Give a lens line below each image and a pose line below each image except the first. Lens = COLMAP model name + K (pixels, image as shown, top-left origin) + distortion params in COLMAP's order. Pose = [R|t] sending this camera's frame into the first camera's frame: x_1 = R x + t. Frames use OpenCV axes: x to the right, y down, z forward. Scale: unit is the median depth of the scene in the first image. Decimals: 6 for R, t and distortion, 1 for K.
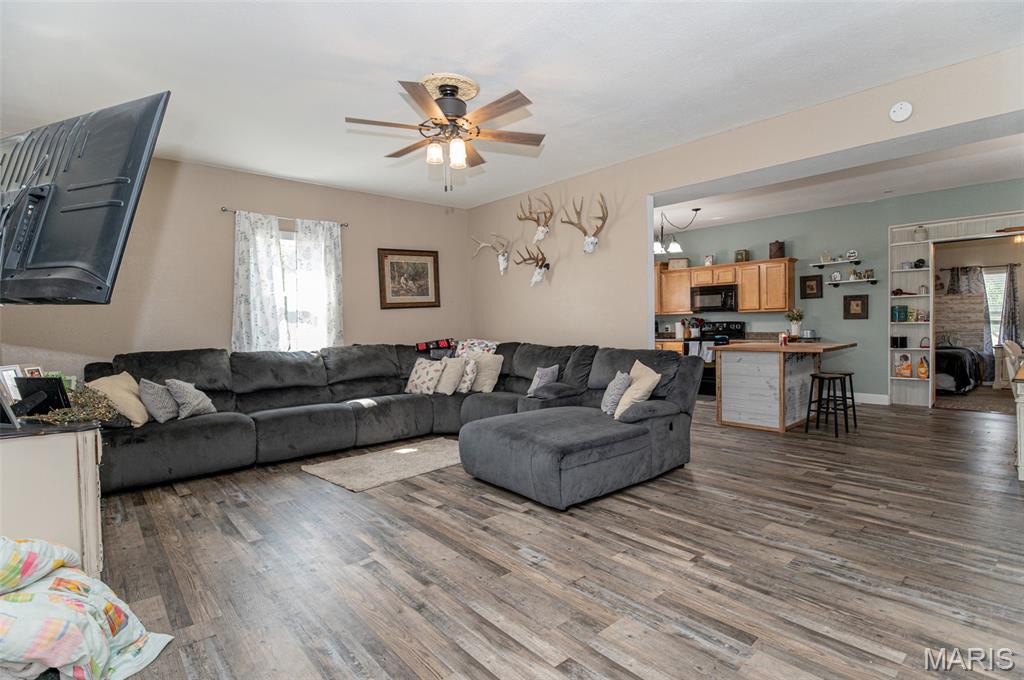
lens RADIAL K [[498.1, 0, 514.5], [0, 498.1, 336.0], [0, 0, 1]] dist [-0.027408, -0.001791]
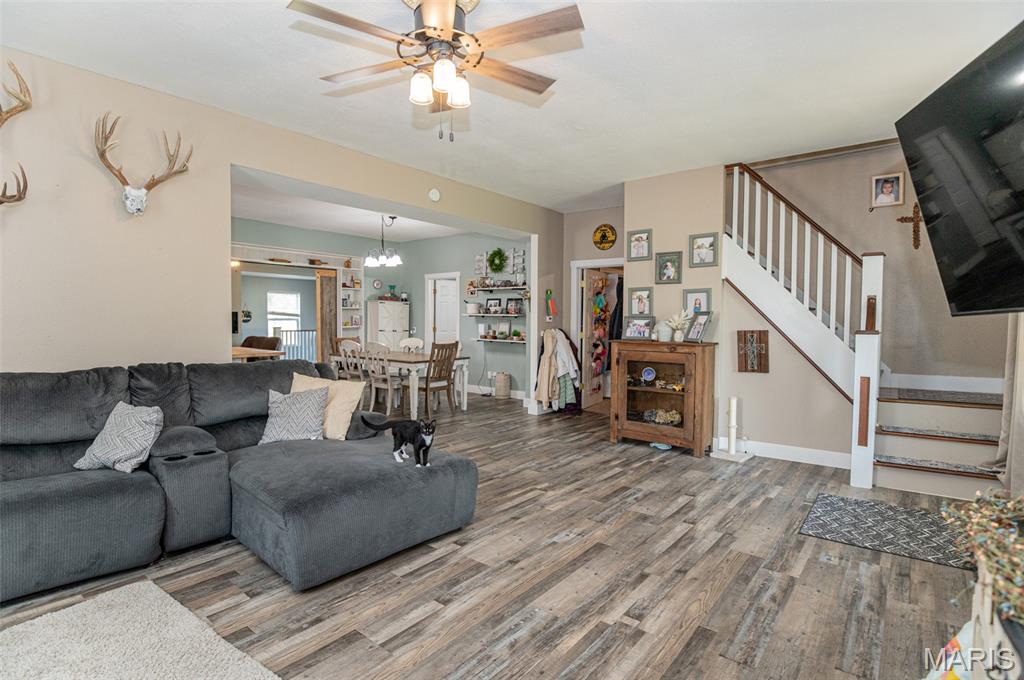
lens RADIAL K [[498.1, 0, 514.5], [0, 498.1, 341.1], [0, 0, 1]] dist [-0.027408, -0.001791]
pose [[-0.159292, -0.024134, 0.986936, -1.031662], [0.020764, 0.999398, 0.027790, -0.030540], [-0.987013, 0.024919, -0.158695, 1.268442]]
